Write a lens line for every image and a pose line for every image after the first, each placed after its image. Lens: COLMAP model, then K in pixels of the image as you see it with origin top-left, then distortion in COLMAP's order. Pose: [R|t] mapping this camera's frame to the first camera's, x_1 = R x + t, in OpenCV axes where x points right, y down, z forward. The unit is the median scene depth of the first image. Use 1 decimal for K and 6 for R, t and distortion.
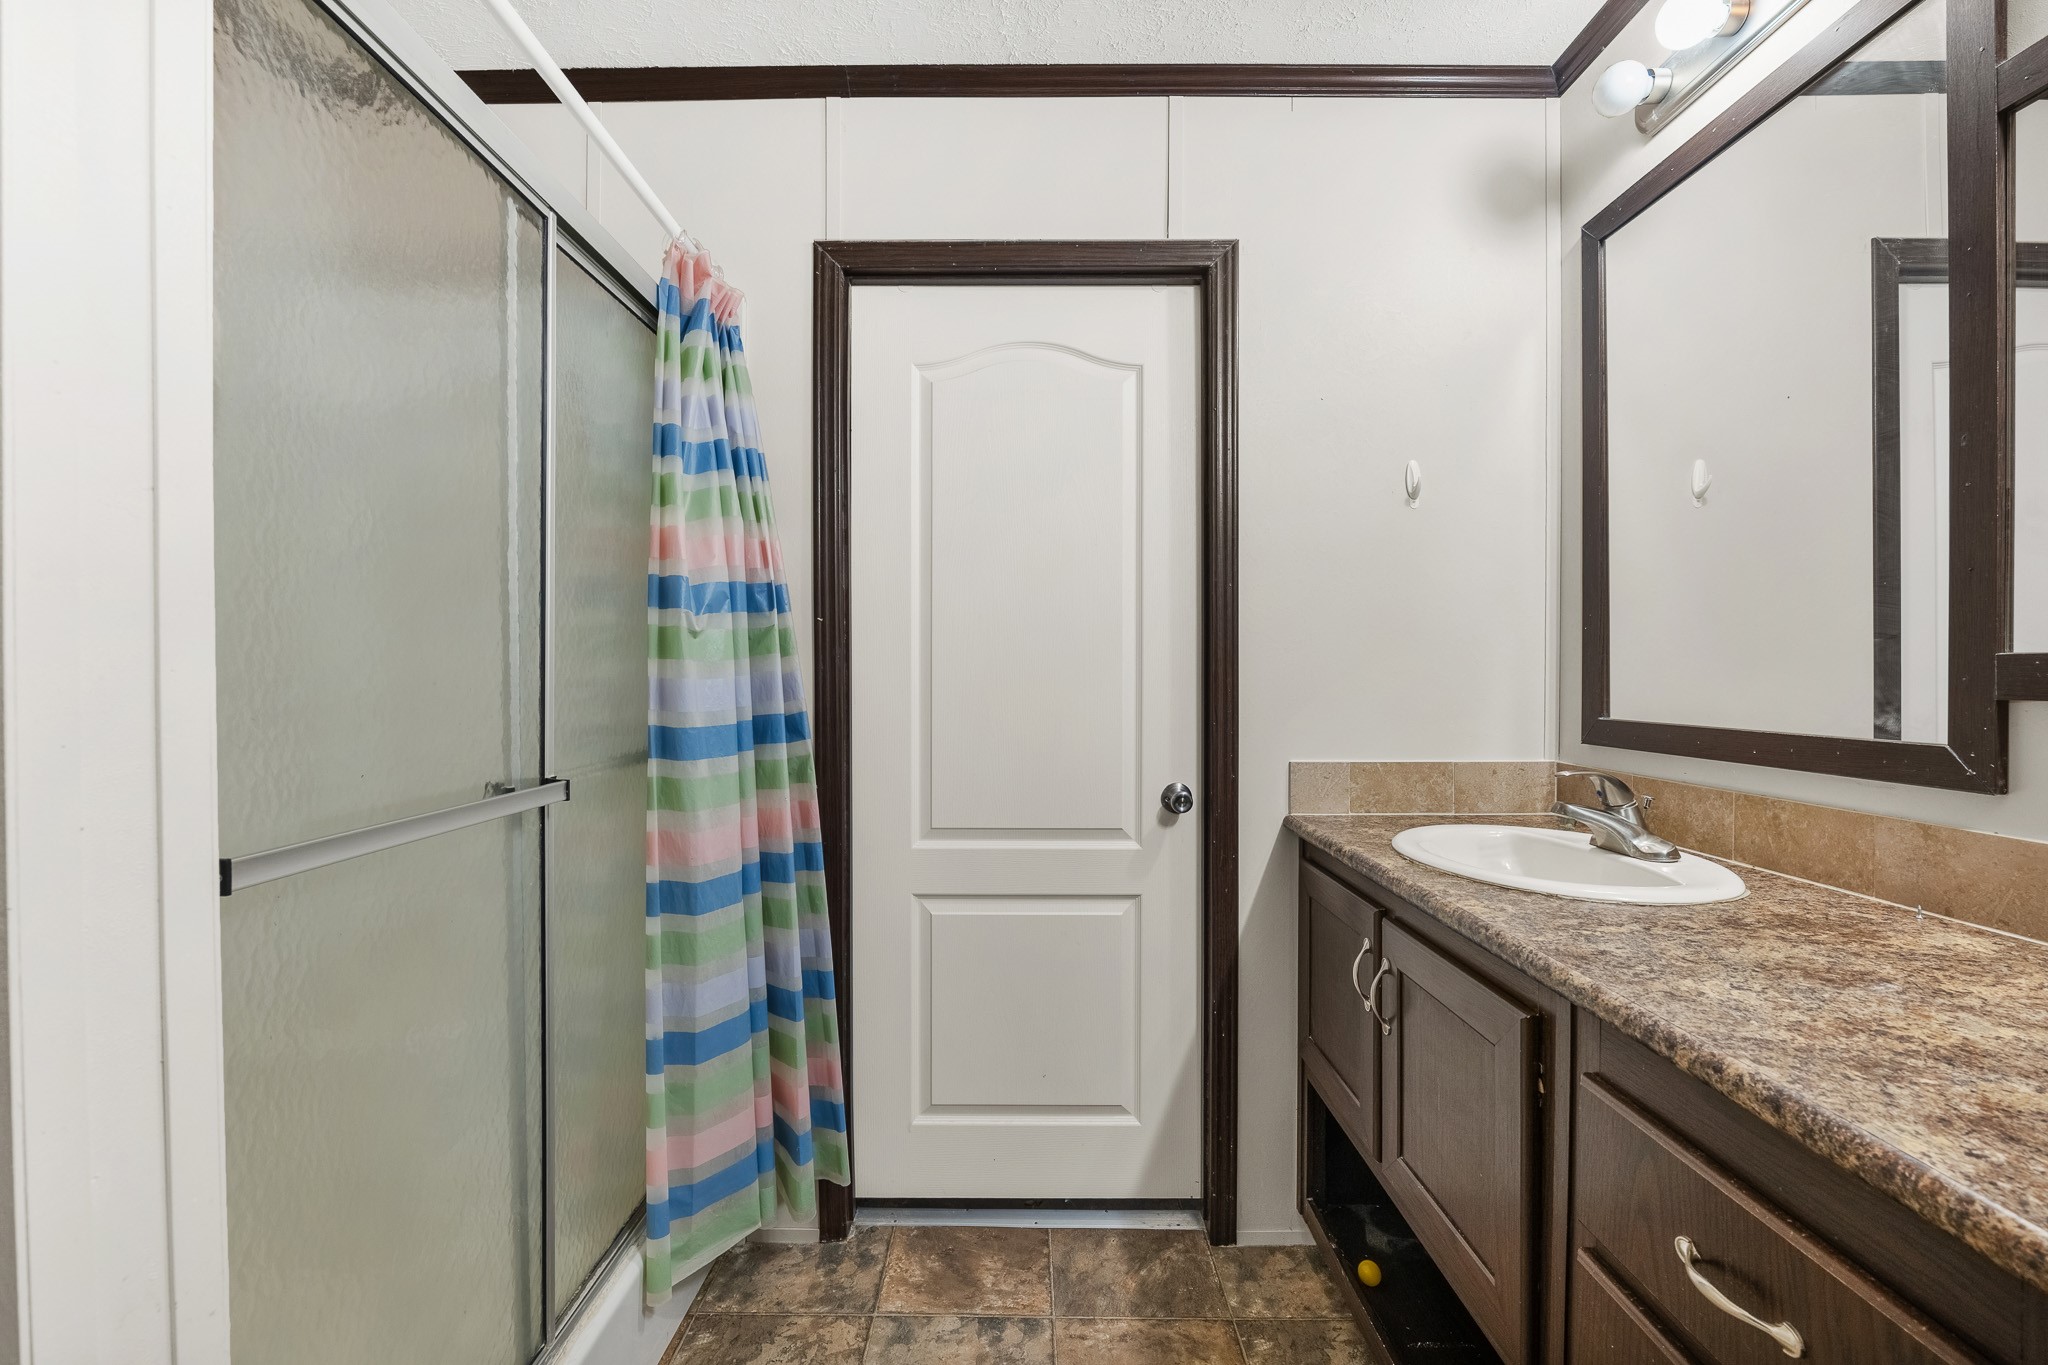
lens RADIAL K [[838.9, 0, 1018.4], [0, 838.9, 685.5], [0, 0, 1]] dist [-0.013178, -0.000086]
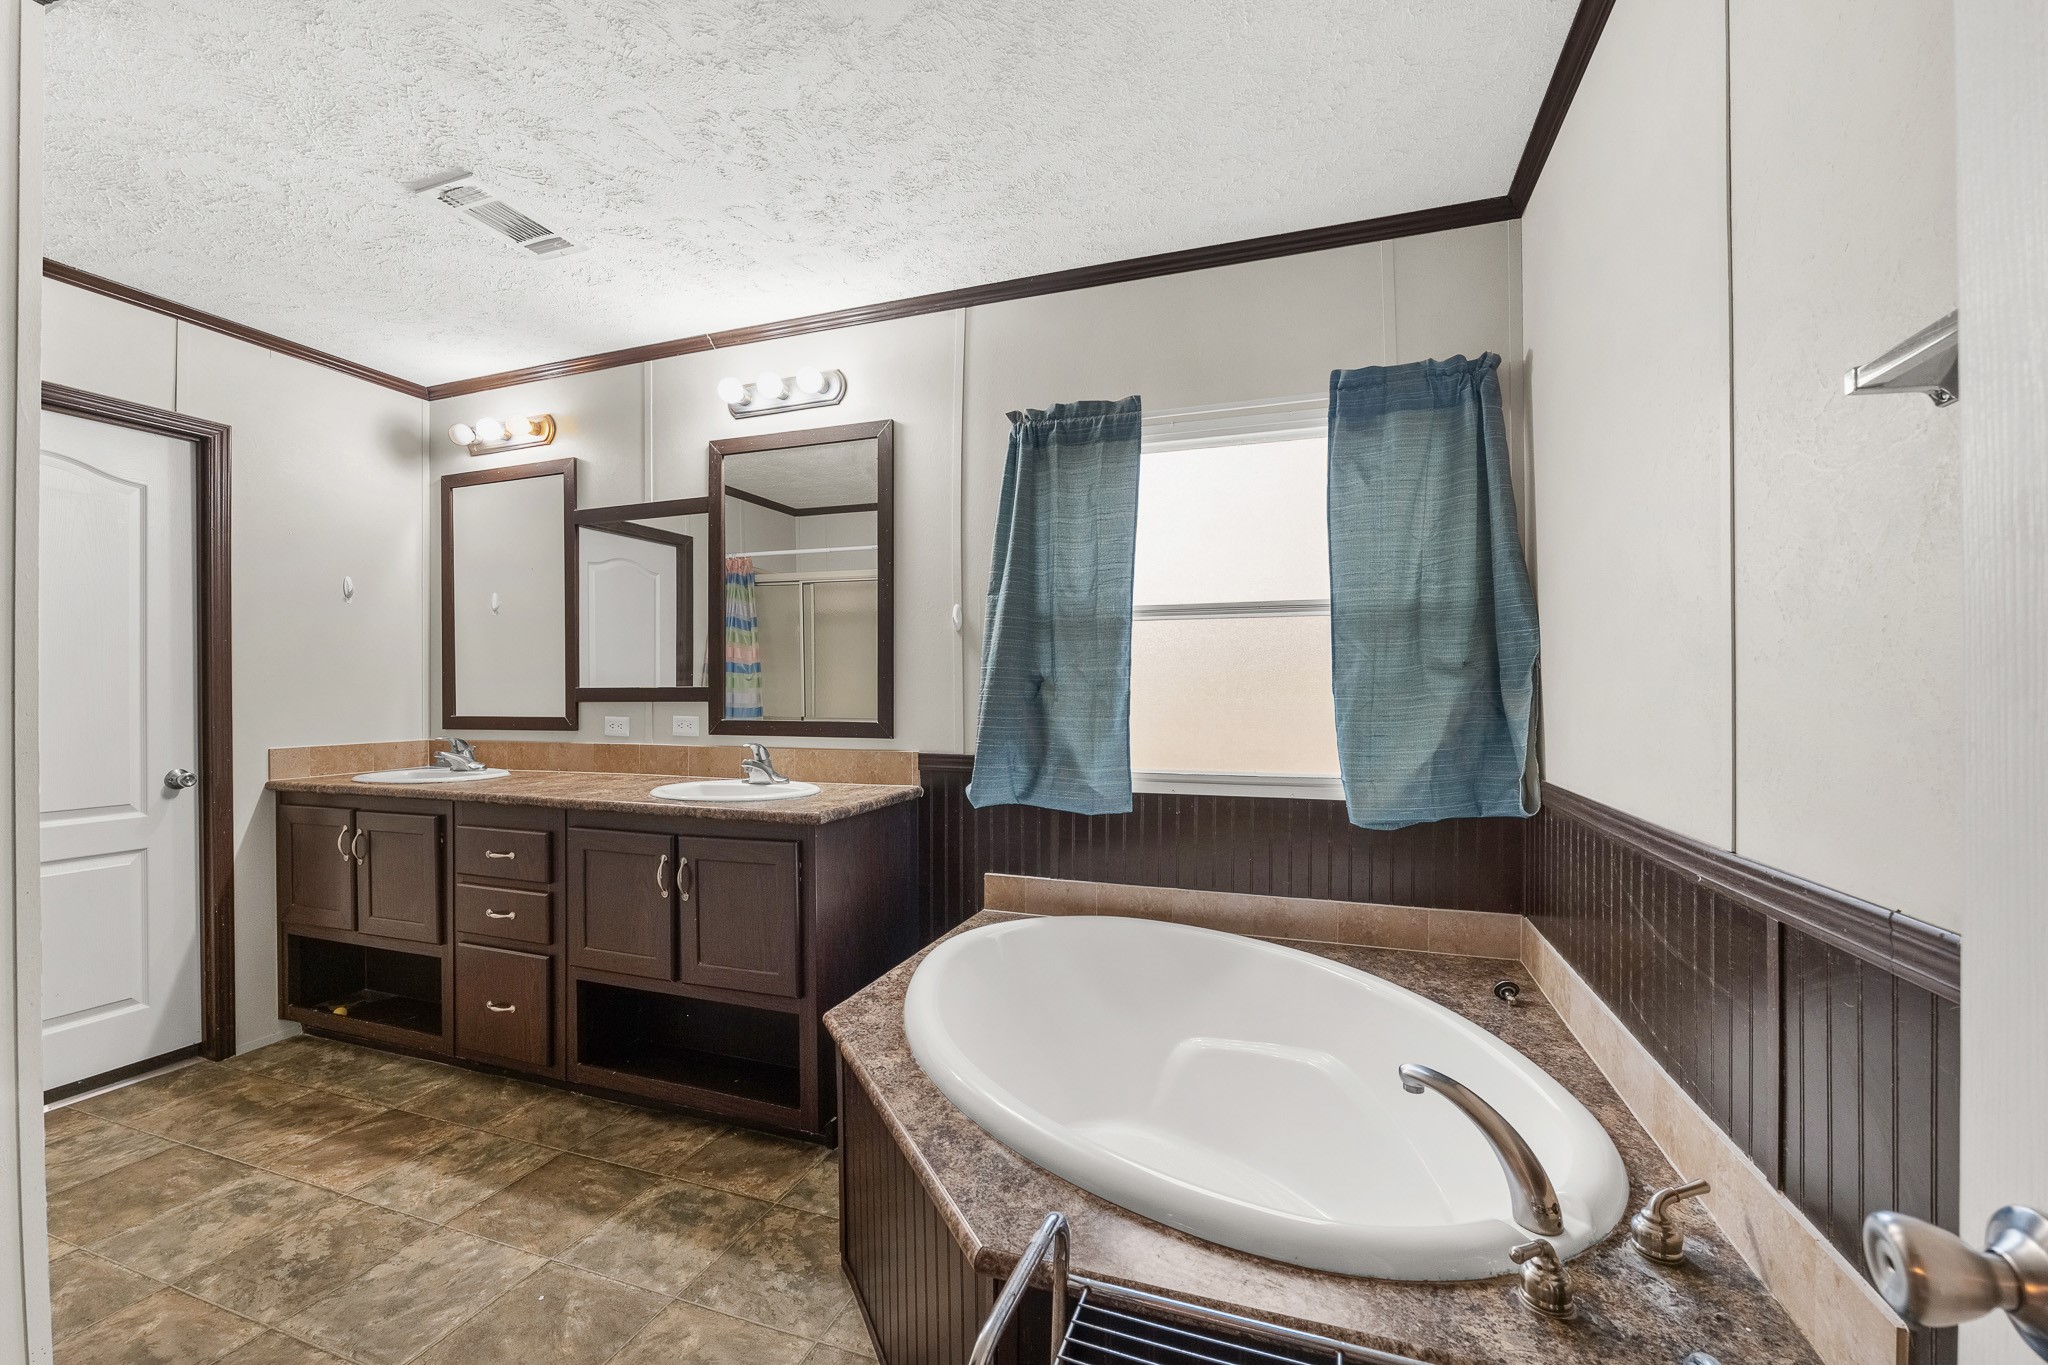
lens RADIAL K [[838.9, 0, 1018.4], [0, 838.9, 685.5], [0, 0, 1]] dist [-0.013178, -0.000086]
pose [[0.330433, 0.004992, 0.943816, -0.741952], [0.017611, 0.999779, -0.011453, 0.010501], [-0.943665, 0.020406, 0.330273, -0.951826]]
